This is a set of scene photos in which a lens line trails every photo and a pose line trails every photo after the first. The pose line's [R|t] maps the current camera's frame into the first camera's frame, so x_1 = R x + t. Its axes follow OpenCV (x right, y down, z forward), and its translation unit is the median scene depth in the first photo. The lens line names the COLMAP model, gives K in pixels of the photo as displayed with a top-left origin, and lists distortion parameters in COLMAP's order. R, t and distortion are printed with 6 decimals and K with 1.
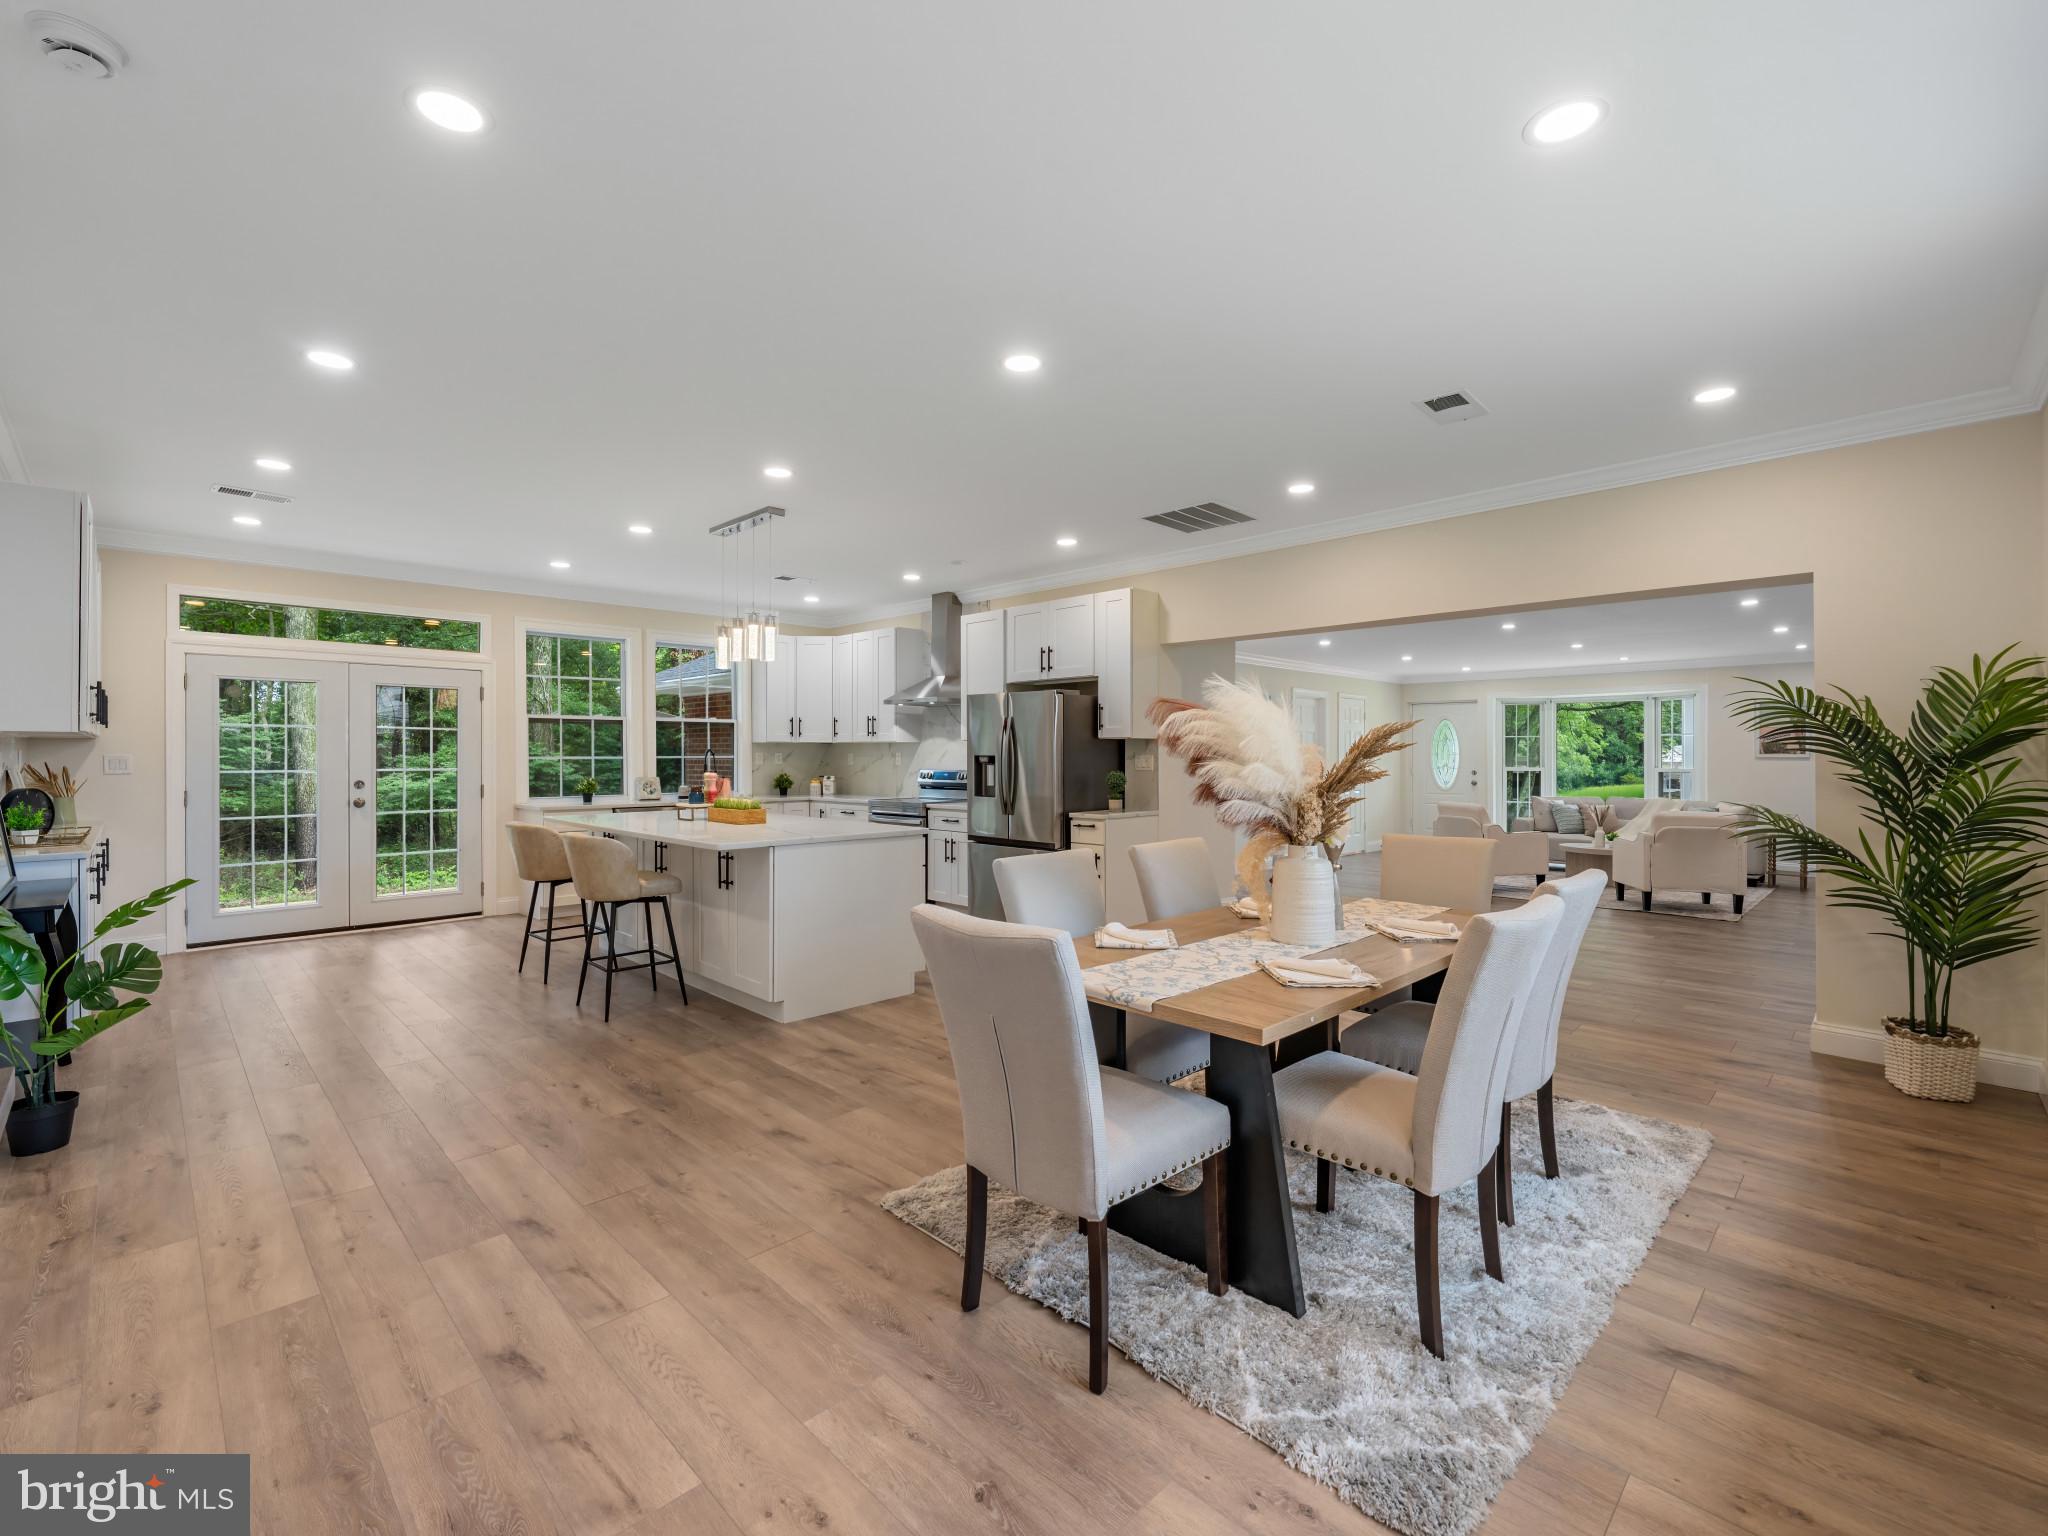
lens RADIAL K [[913.1, 0, 1012.4], [0, 913.1, 739.5], [0, 0, 1]] dist [0.001161, 0.000072]
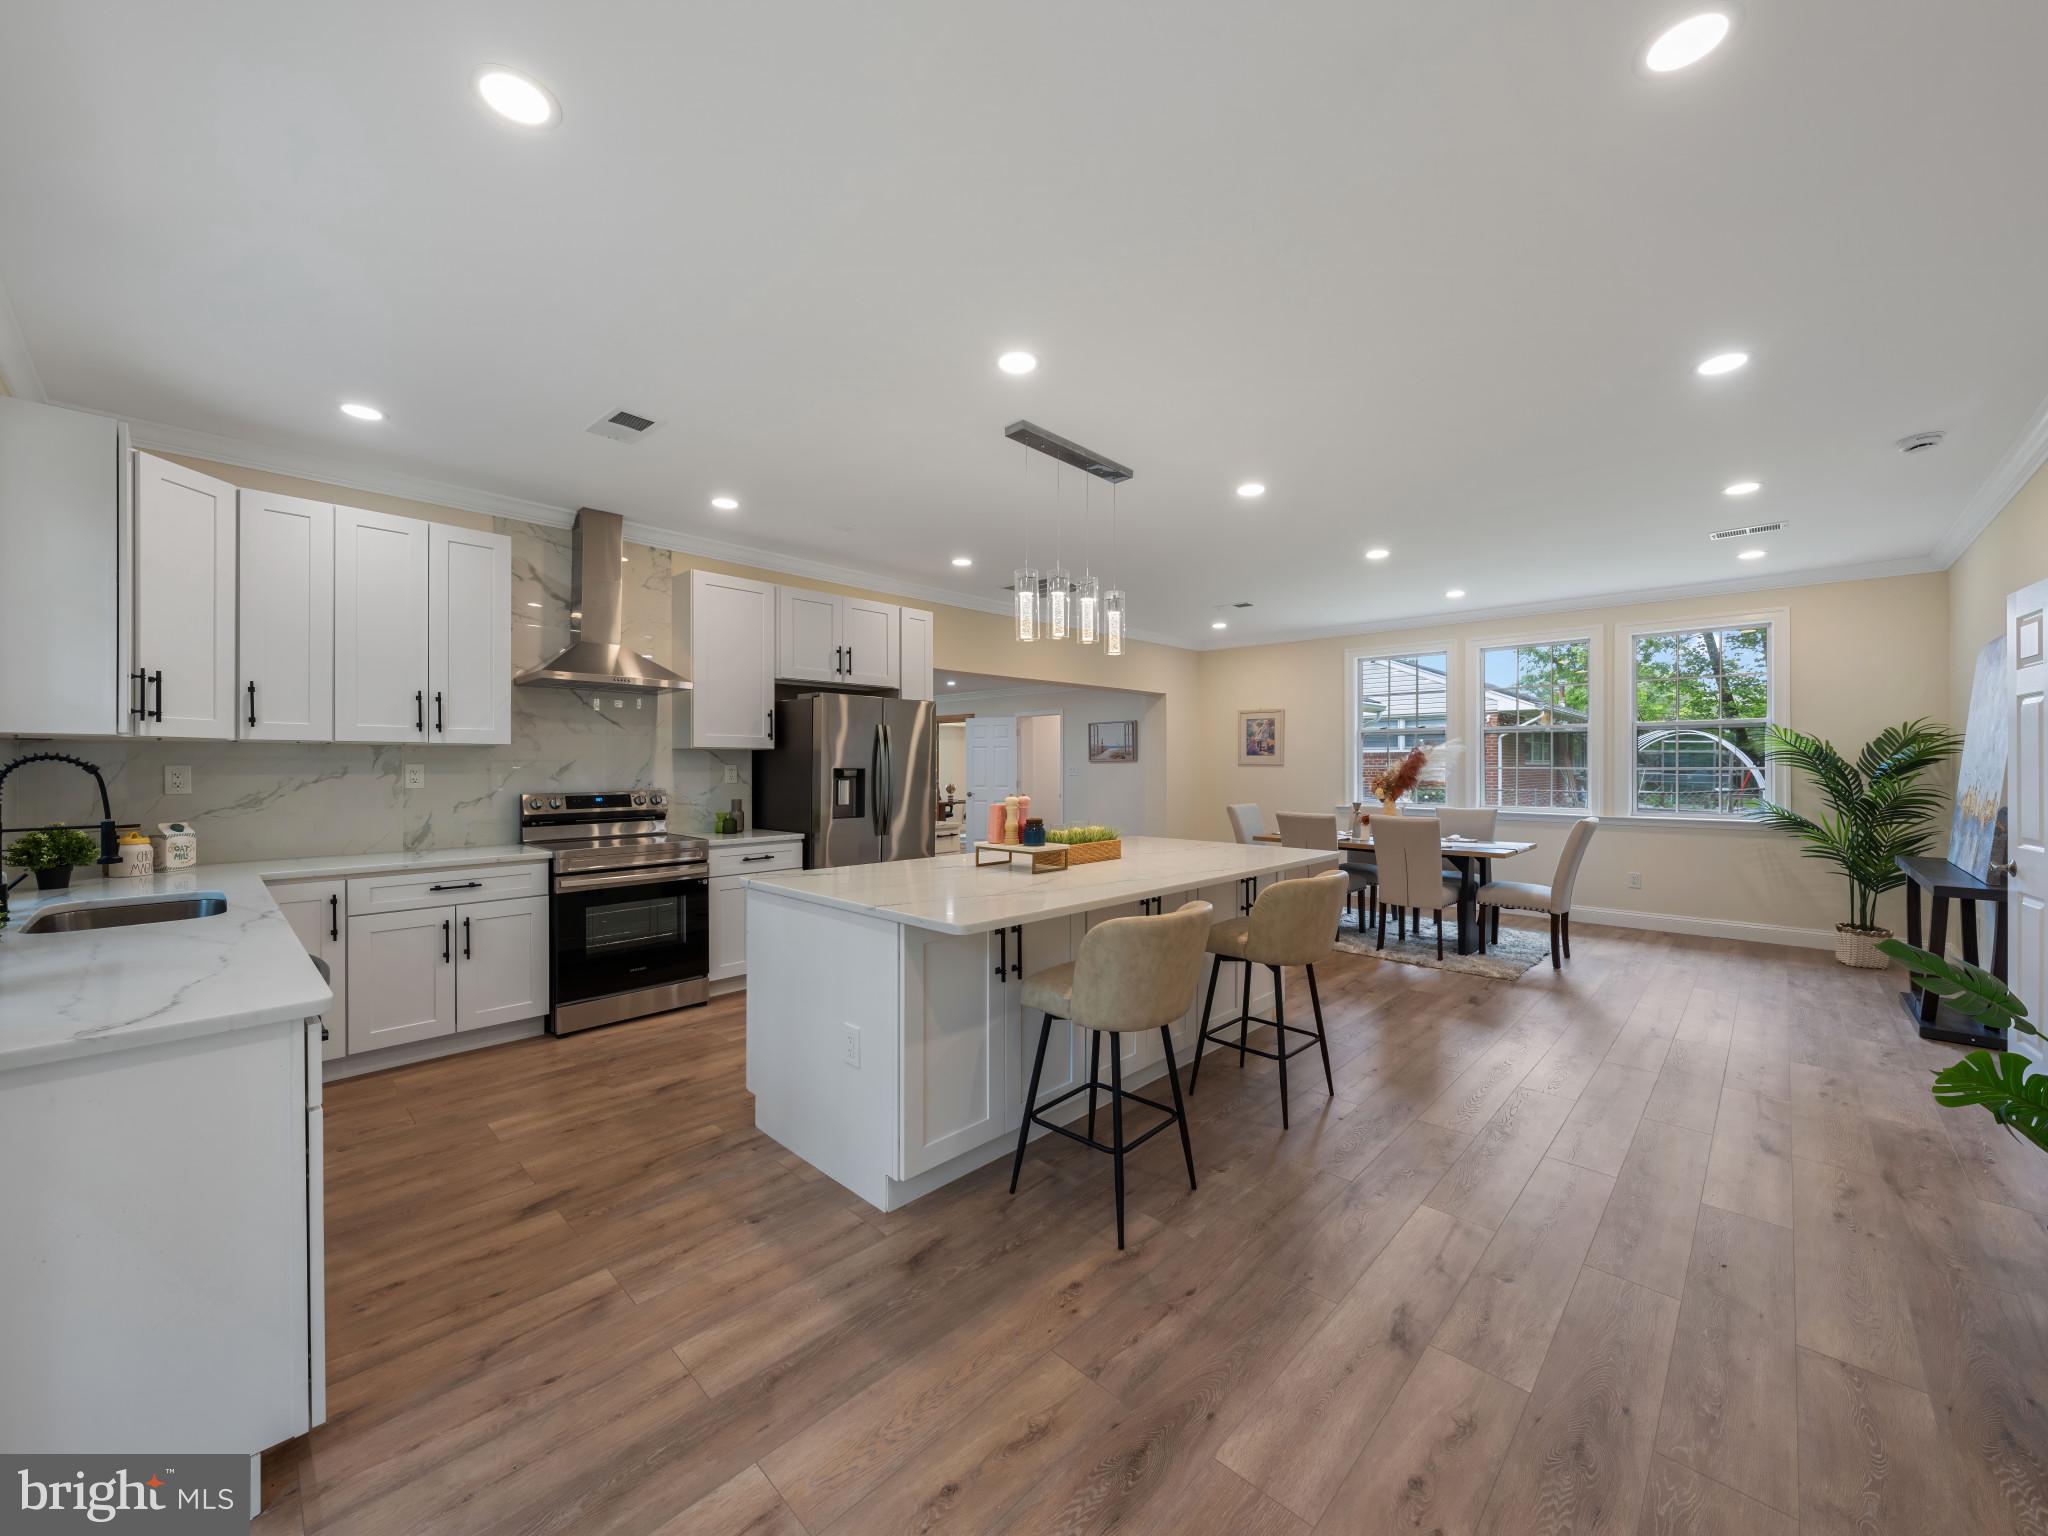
lens RADIAL K [[794.6, 0, 1030.4], [0, 794.6, 760.4], [0, 0, 1]] dist [-0.001166, -0.000377]
pose [[-0.040290, 0.004589, 0.999178, -0.756582], [-0.016702, 0.999847, -0.005265, 0.011082], [-0.999048, -0.016900, -0.040207, 0.857103]]
